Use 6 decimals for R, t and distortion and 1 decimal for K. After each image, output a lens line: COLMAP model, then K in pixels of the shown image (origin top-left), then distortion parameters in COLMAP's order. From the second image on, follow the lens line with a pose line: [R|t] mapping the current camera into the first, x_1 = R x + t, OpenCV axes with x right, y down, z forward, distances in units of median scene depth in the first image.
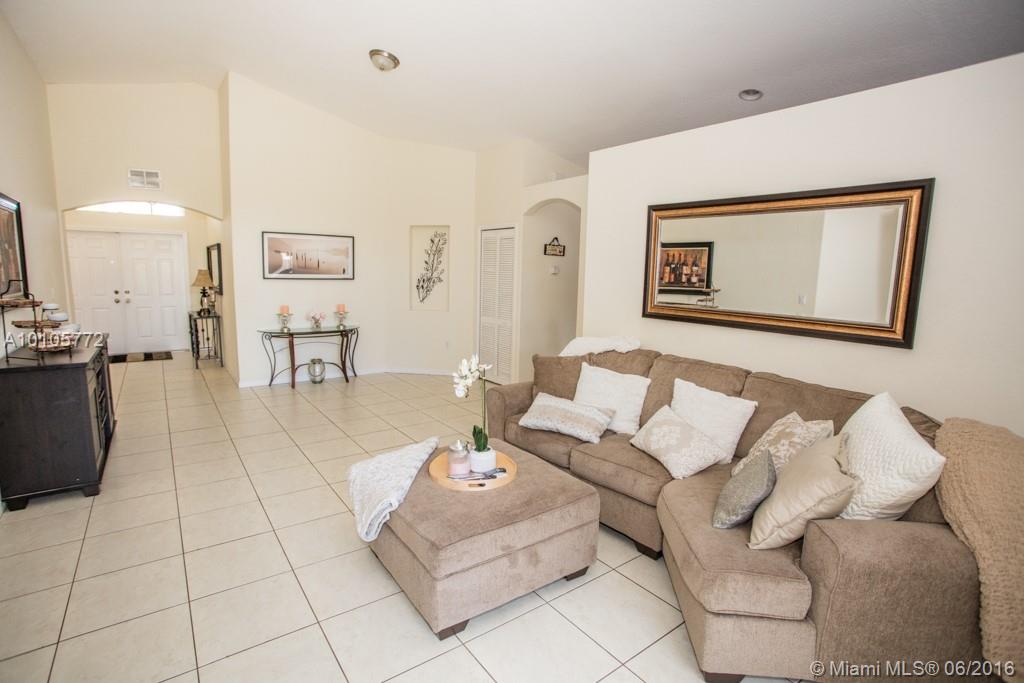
lens RADIAL K [[492.0, 0, 509.4], [0, 492.0, 336.3], [0, 0, 1]] dist [-0.003990, -0.000507]
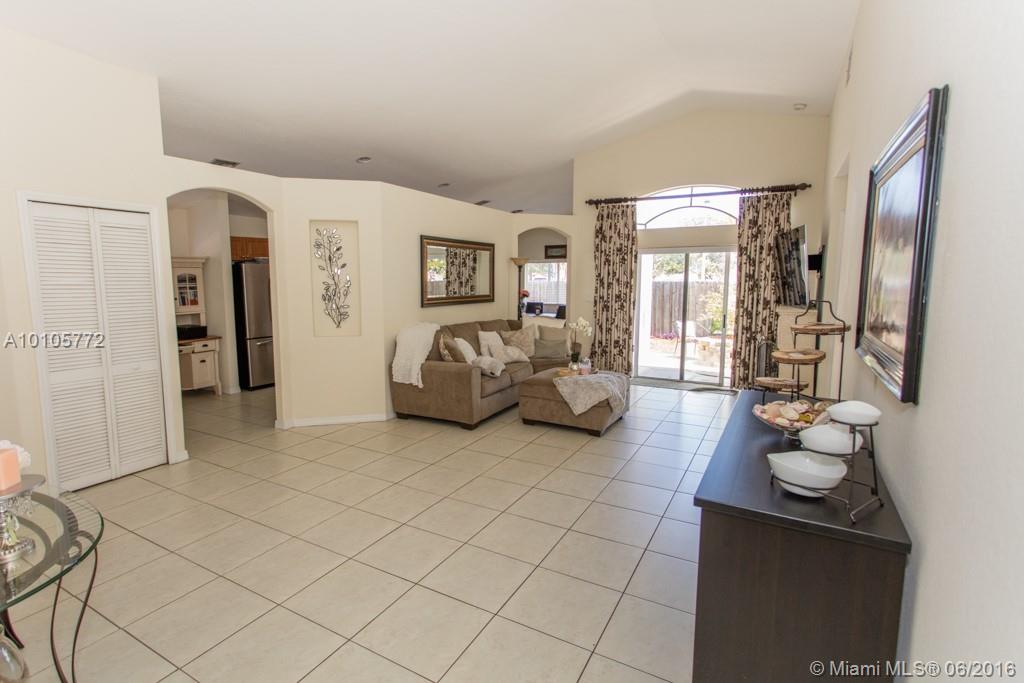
lens RADIAL K [[492.0, 0, 509.4], [0, 492.0, 336.3], [0, 0, 1]] dist [-0.003990, -0.000507]
pose [[-0.404666, -0.135601, 0.904355, -1.484477], [0.113827, 0.973784, 0.196945, -0.268002], [-0.907353, 0.182637, -0.378622, 1.631982]]
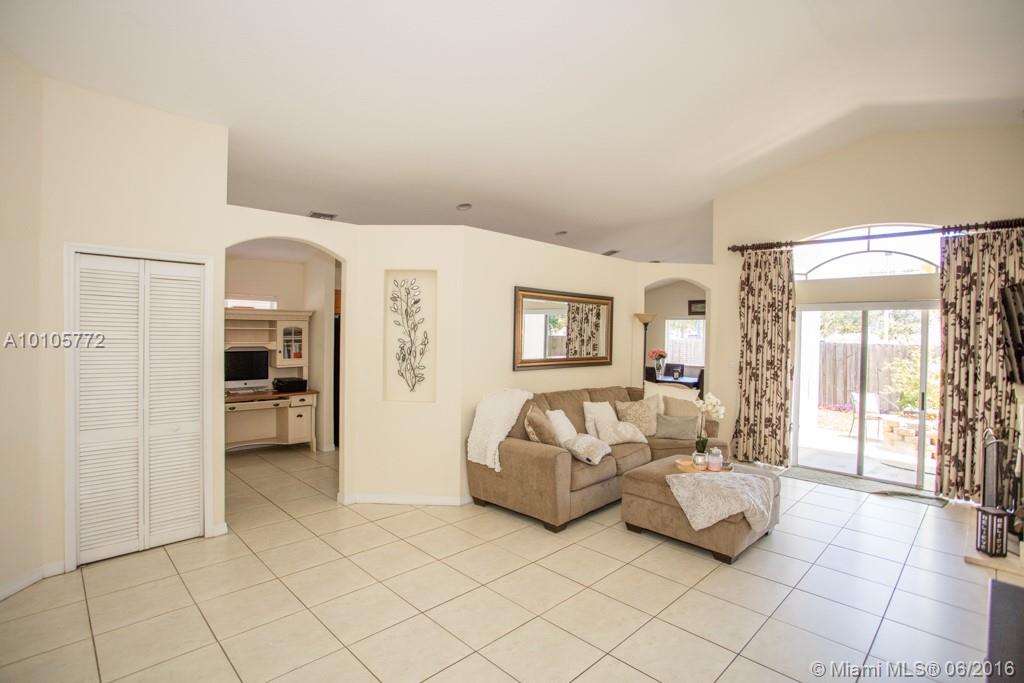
lens RADIAL K [[505.4, 0, 516.4], [0, 505.4, 335.0], [0, 0, 1]] dist [-0.074281, 0.034643]
pose [[-0.141441, -0.037149, 0.989249, -1.265725], [0.112660, 0.992199, 0.053367, -0.246292], [-0.983515, 0.118997, -0.136152, 1.423589]]
